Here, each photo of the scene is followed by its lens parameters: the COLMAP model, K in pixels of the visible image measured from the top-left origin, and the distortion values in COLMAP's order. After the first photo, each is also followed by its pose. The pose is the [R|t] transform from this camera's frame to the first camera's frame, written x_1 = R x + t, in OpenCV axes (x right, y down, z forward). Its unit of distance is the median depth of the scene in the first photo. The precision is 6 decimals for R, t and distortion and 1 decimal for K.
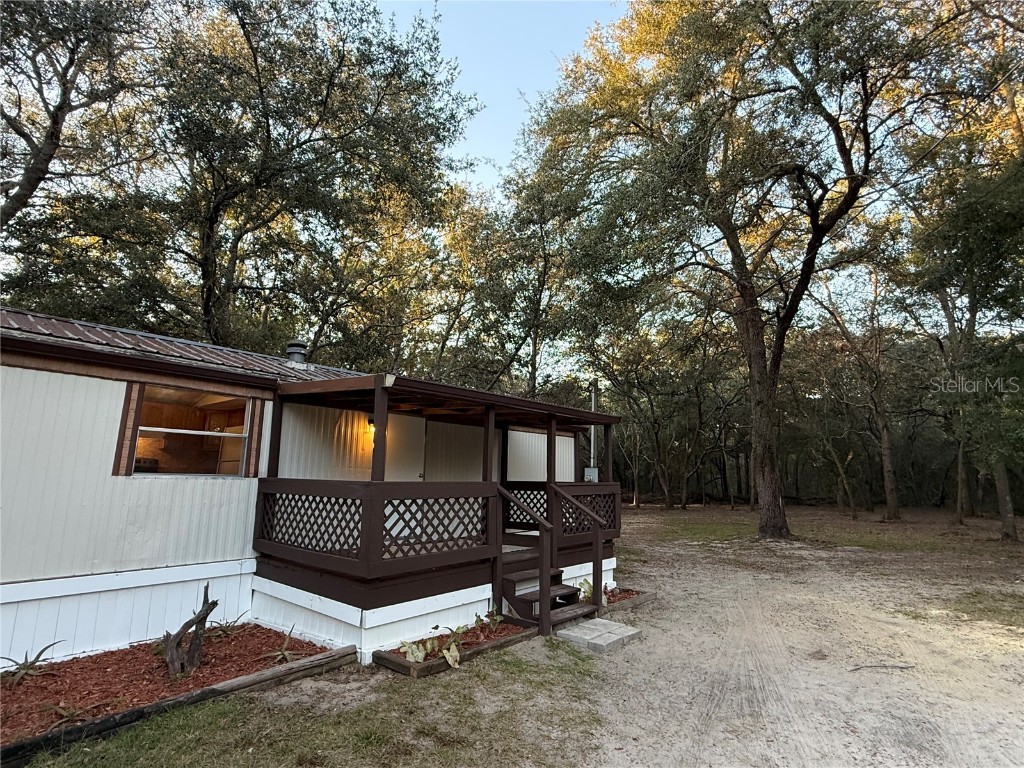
lens RADIAL K [[526.6, 0, 515.8], [0, 526.6, 381.1], [0, 0, 1]] dist [0.004332, 0.000011]
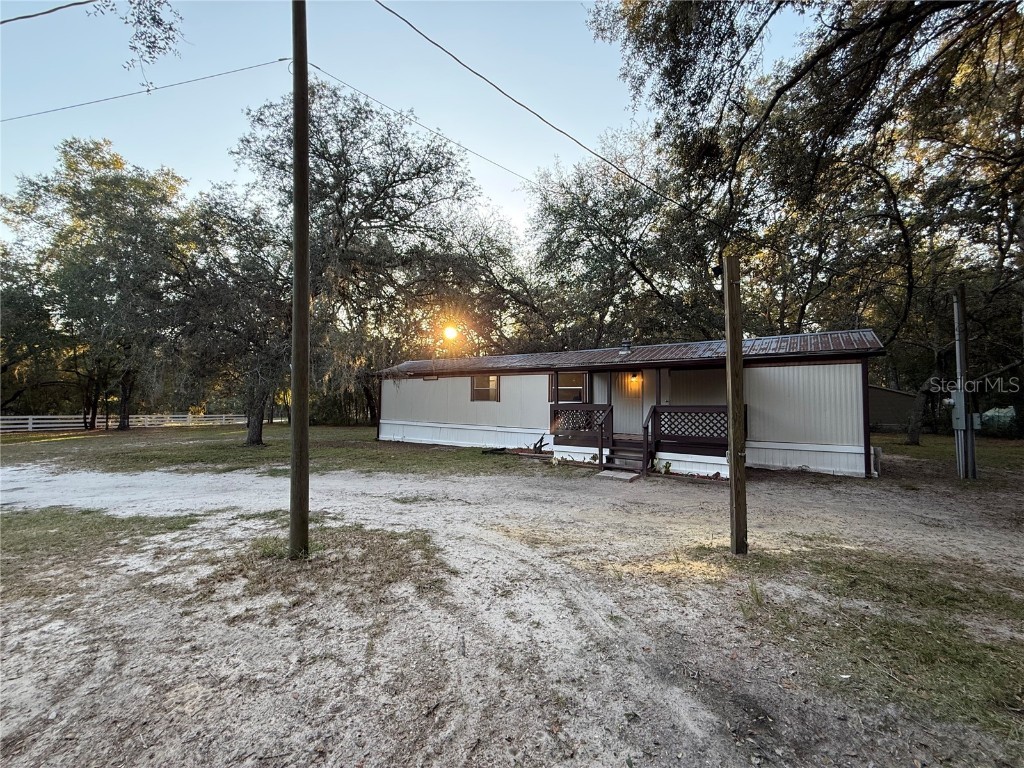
lens RADIAL K [[410.7, 0, 511.7], [0, 410.7, 381.6], [0, 0, 1]] dist [-0.000227, 0.000297]
pose [[0.081722, -0.054469, -0.995166, 1.850440], [0.181730, 0.982581, -0.038857, 0.106200], [0.979947, -0.177676, 0.090197, 0.536879]]
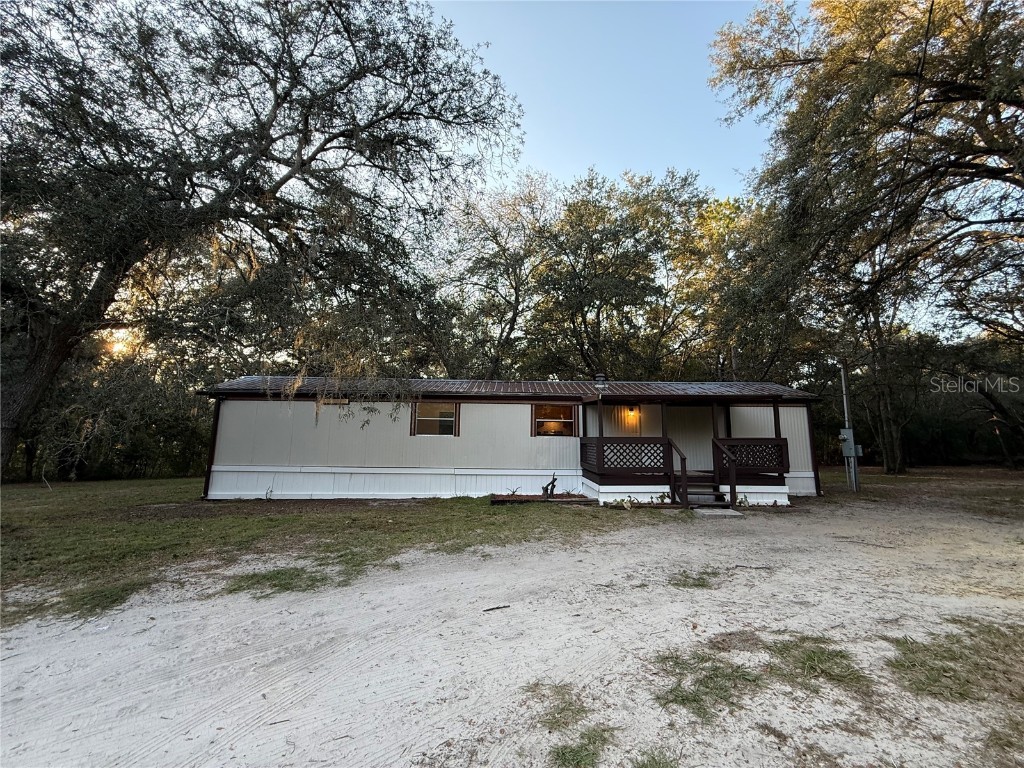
lens RADIAL K [[410.7, 0, 514.7], [0, 410.7, 382.4], [0, 0, 1]] dist [-0.000227, 0.000297]
pose [[0.655817, -0.117063, -0.745788, 0.894220], [0.139176, 0.989719, -0.032965, -0.054262], [0.741980, -0.082176, 0.665367, -0.547139]]
